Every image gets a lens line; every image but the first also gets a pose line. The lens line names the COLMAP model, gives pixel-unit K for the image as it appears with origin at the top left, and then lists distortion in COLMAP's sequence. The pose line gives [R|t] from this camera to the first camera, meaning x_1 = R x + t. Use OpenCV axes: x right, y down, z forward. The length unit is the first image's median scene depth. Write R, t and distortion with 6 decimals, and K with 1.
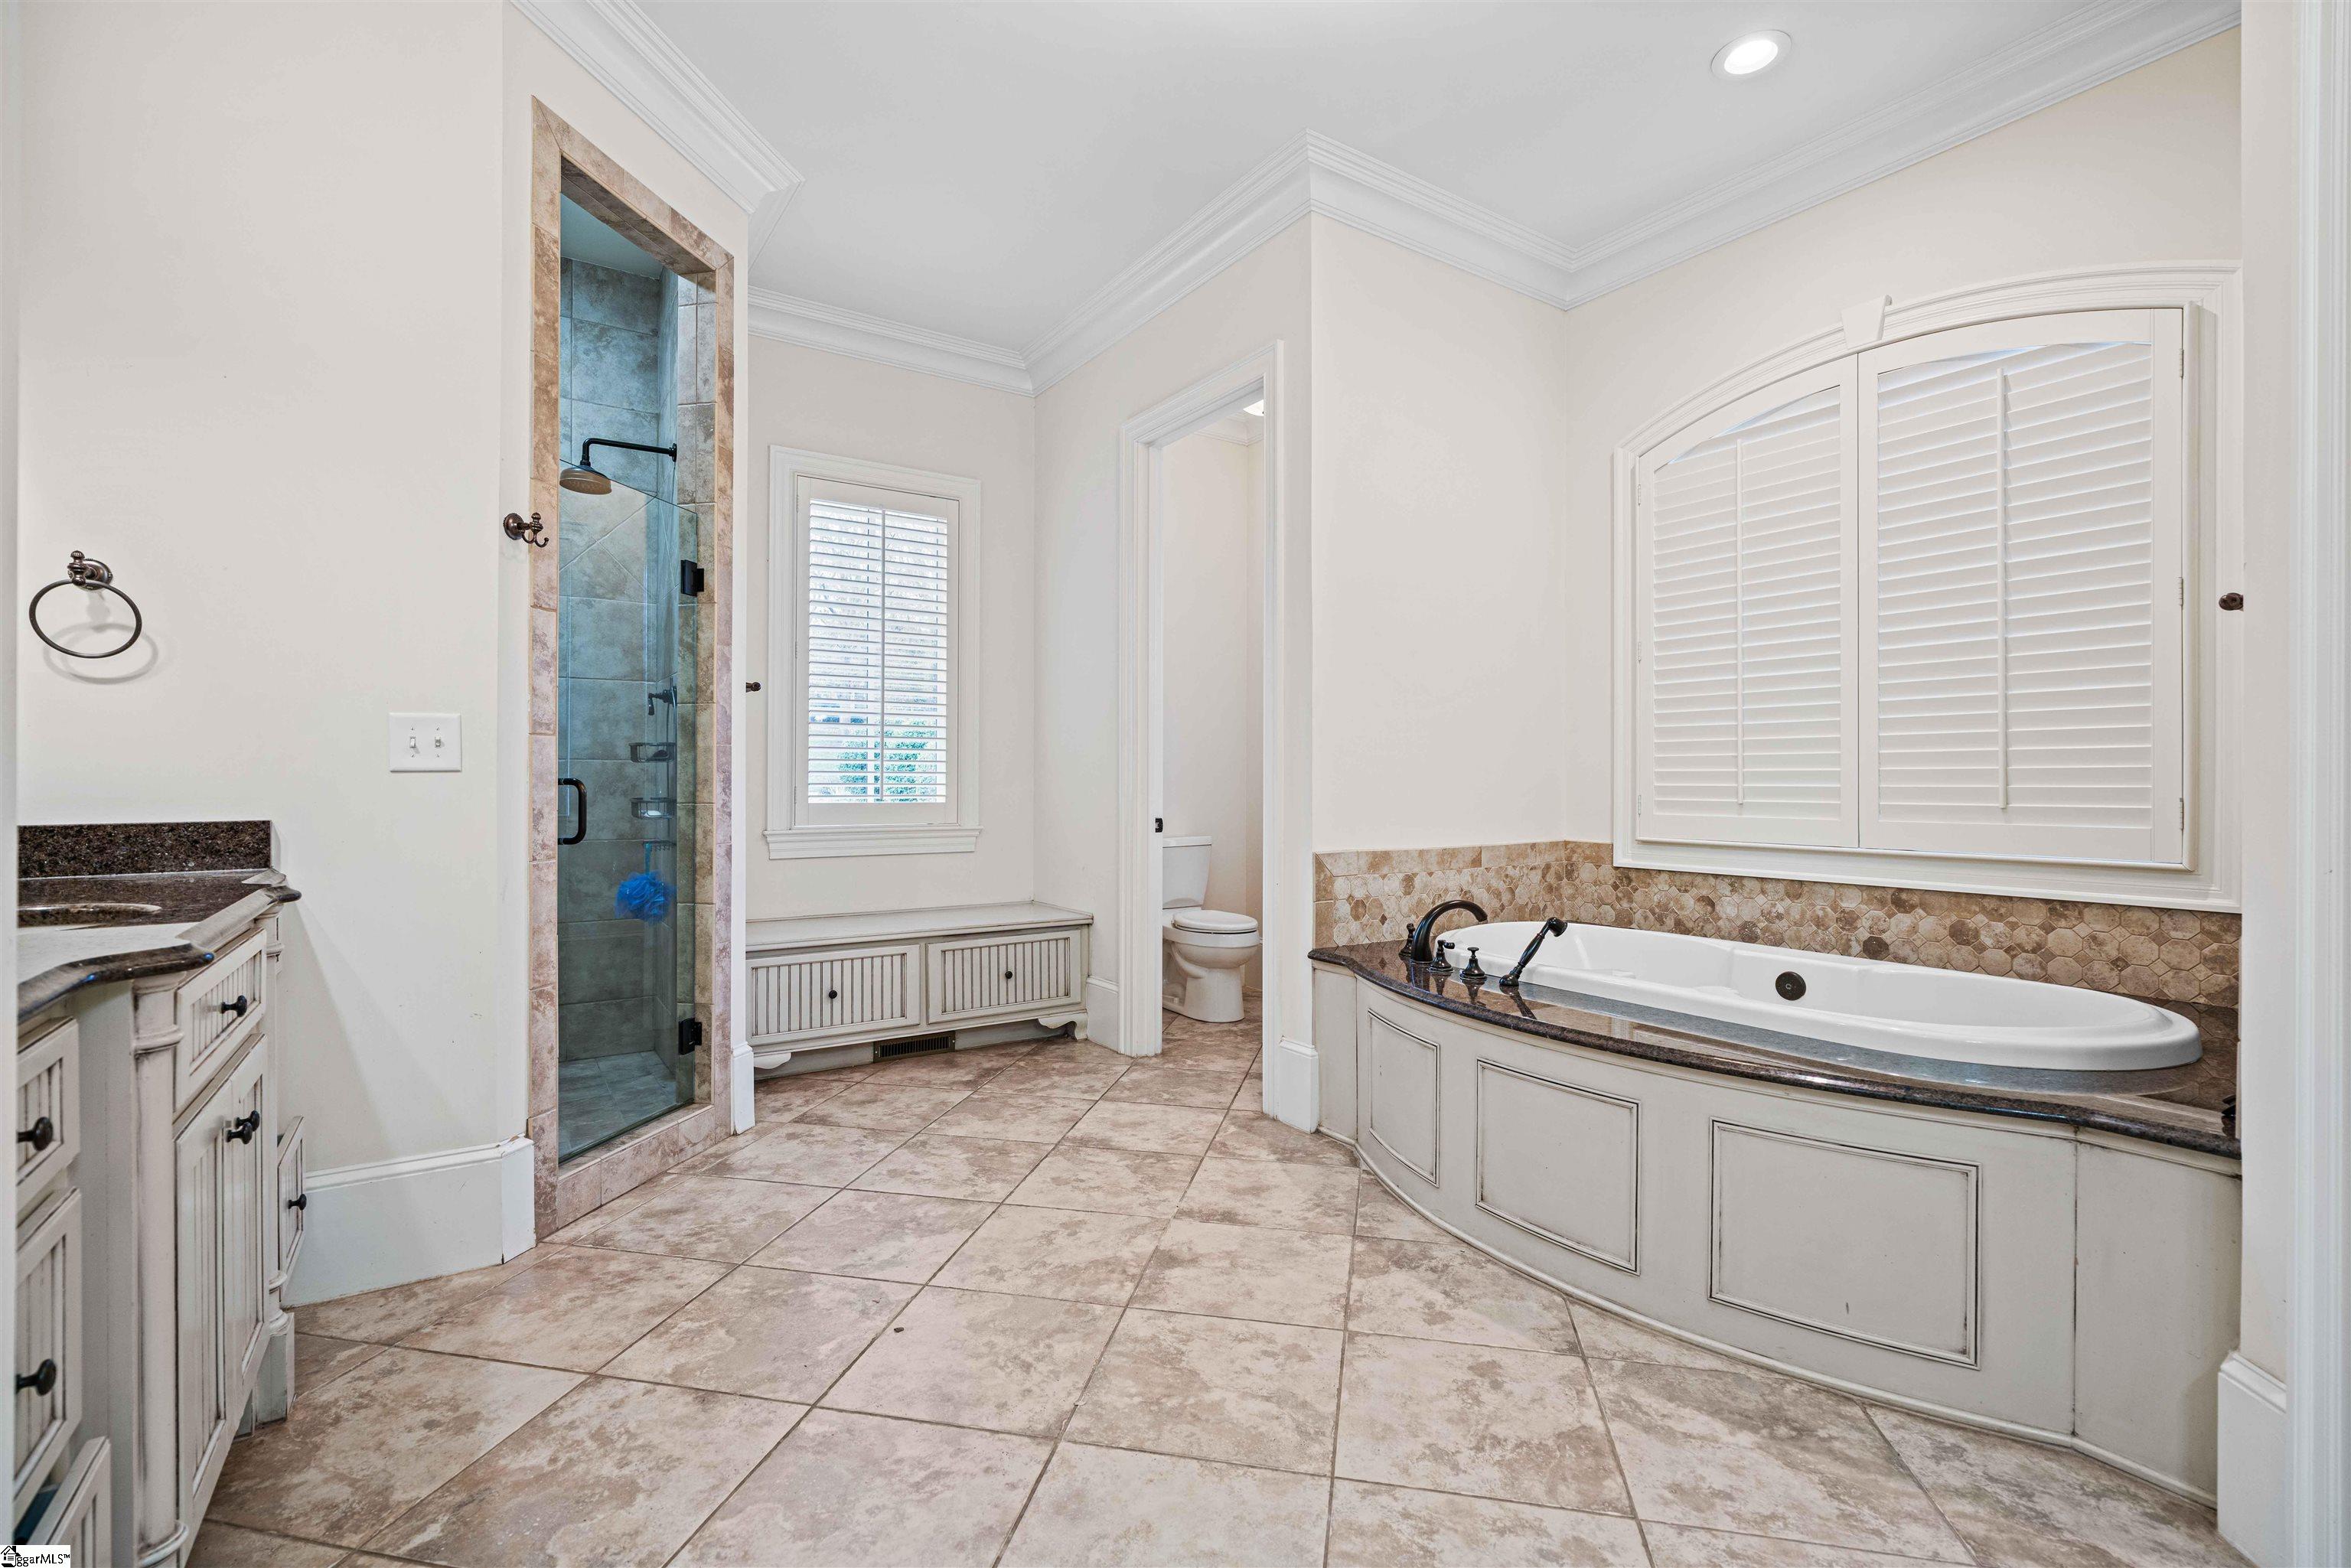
lens RADIAL K [[1059.7, 0, 1178.9], [0, 1059.7, 781.2], [0, 0, 1]] dist [-0.007813, 0.002579]
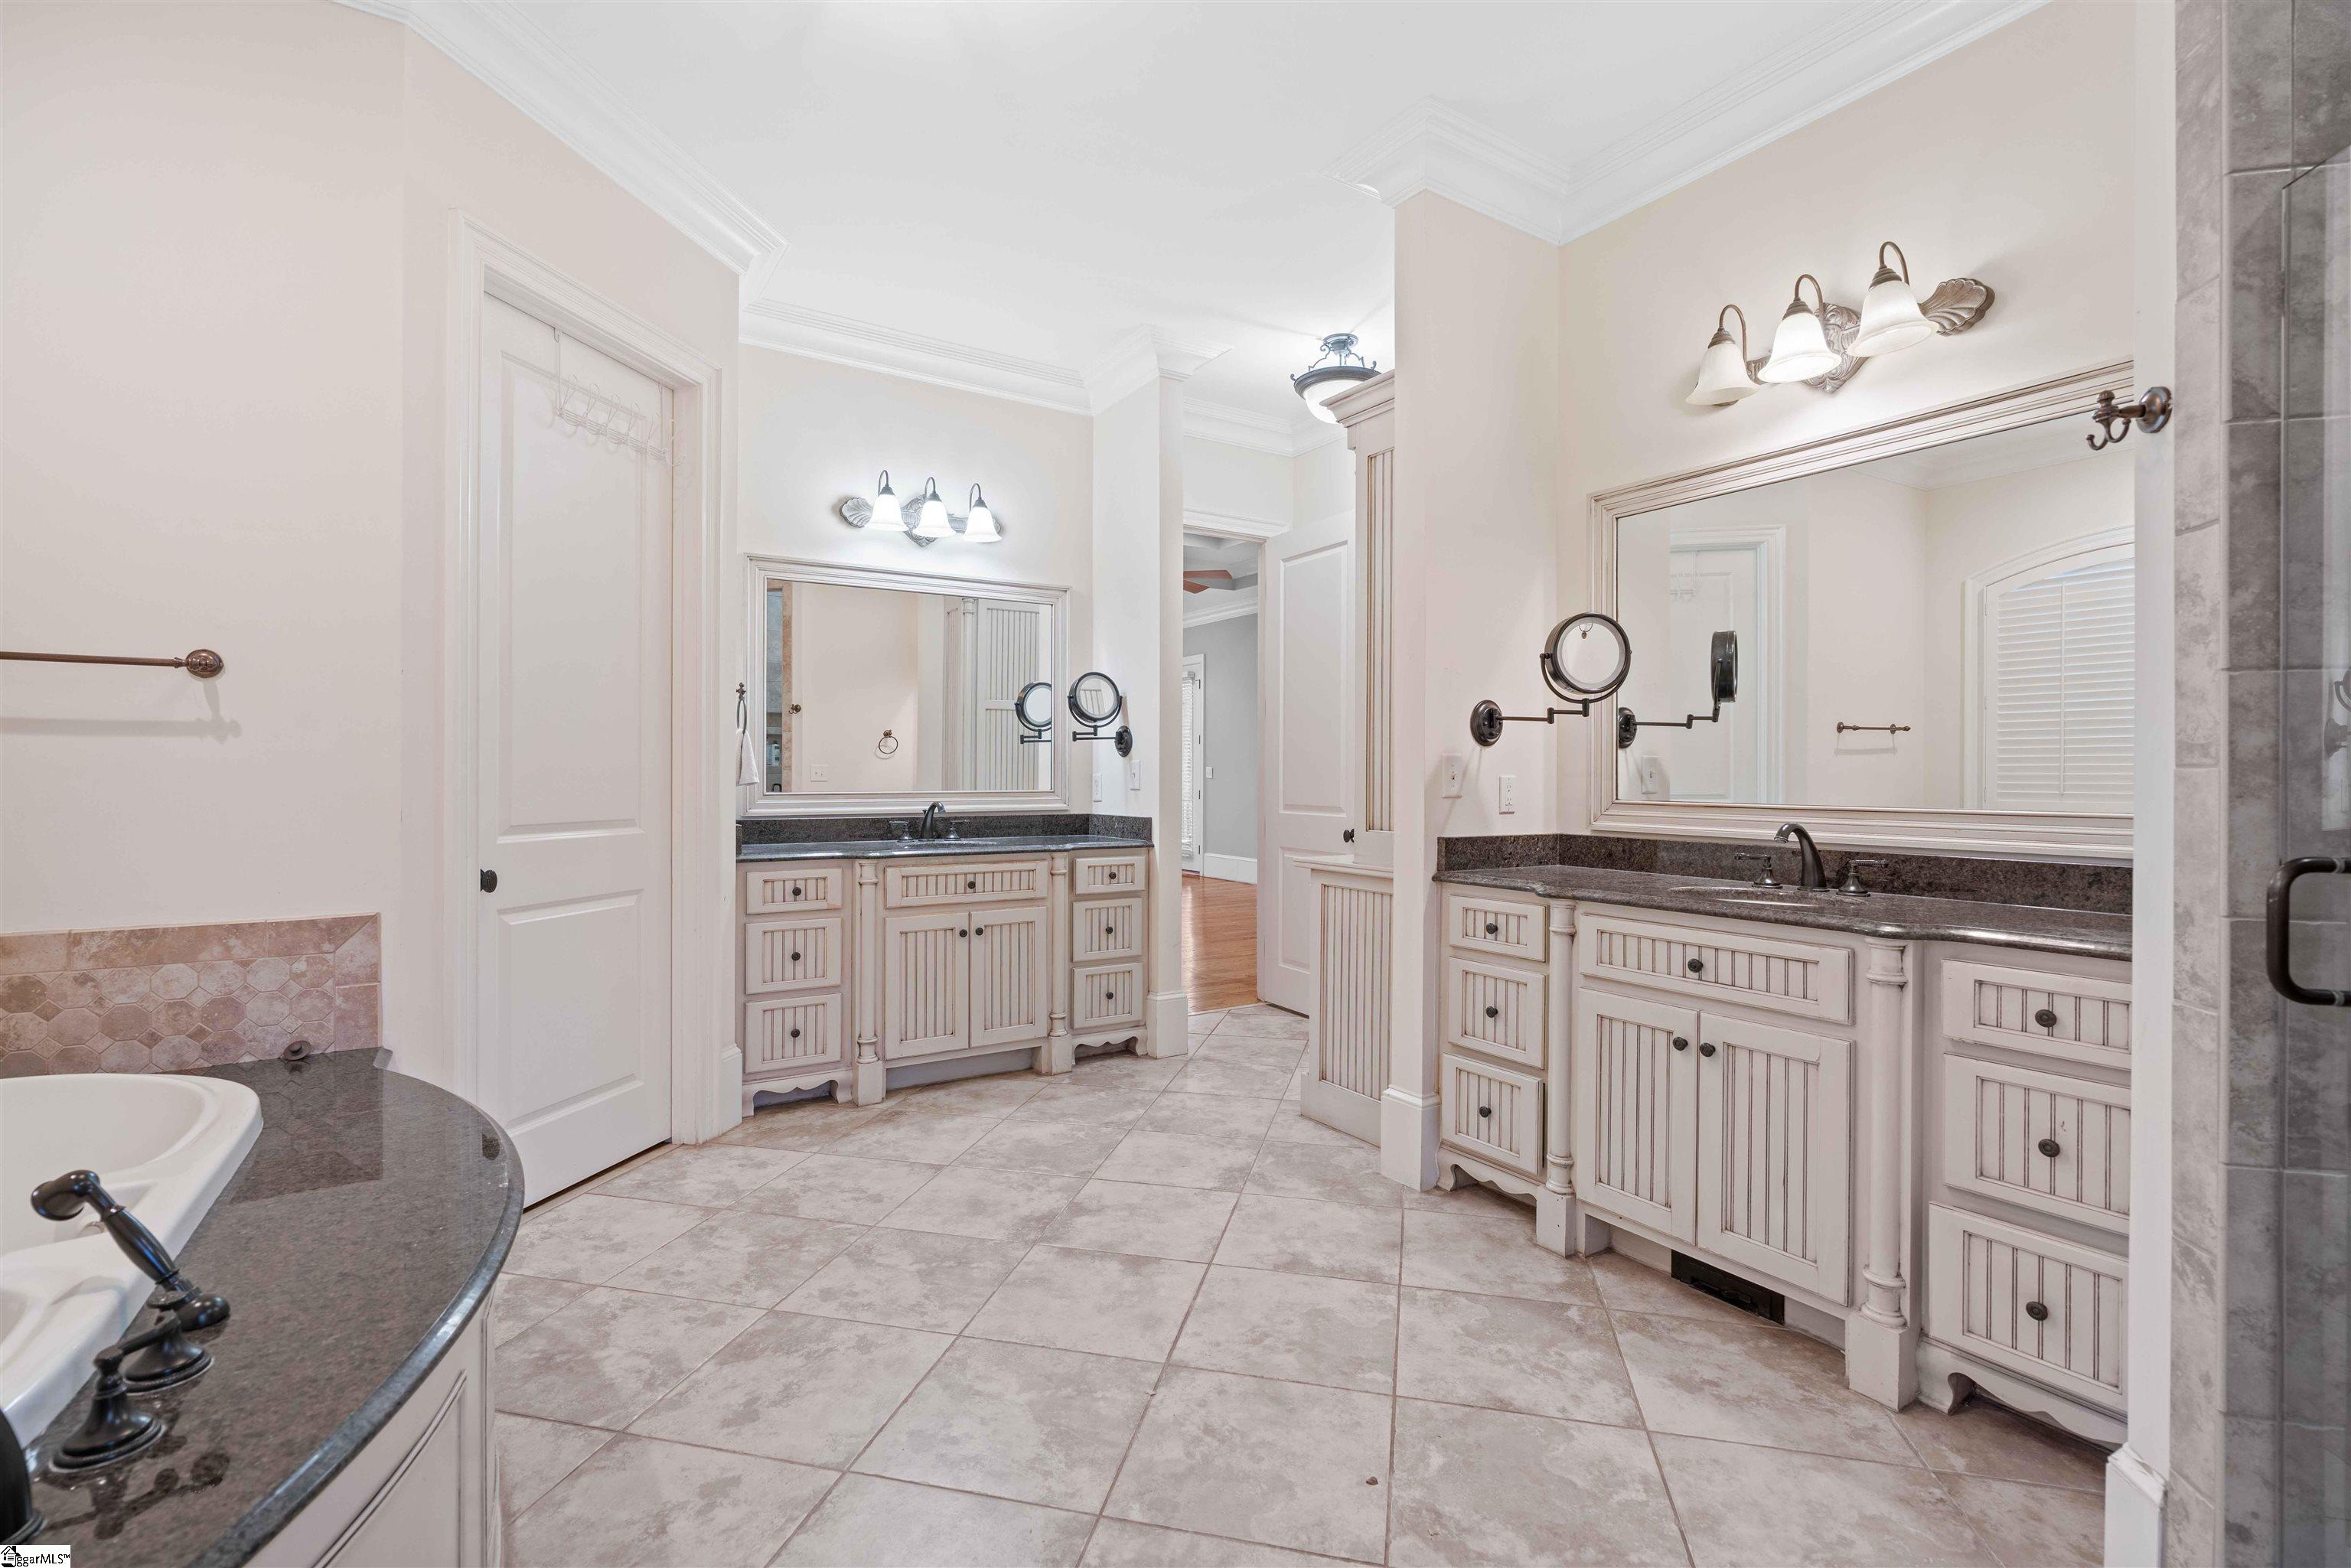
lens RADIAL K [[1059.7, 0, 1173.8], [0, 1059.7, 781.8], [0, 0, 1]] dist [-0.007813, 0.002579]
pose [[-0.999579, -0.007652, 0.027991, -0.140419], [-0.007426, 0.999939, 0.008173, -0.049651], [-0.028051, 0.007962, -0.999575, 2.046122]]
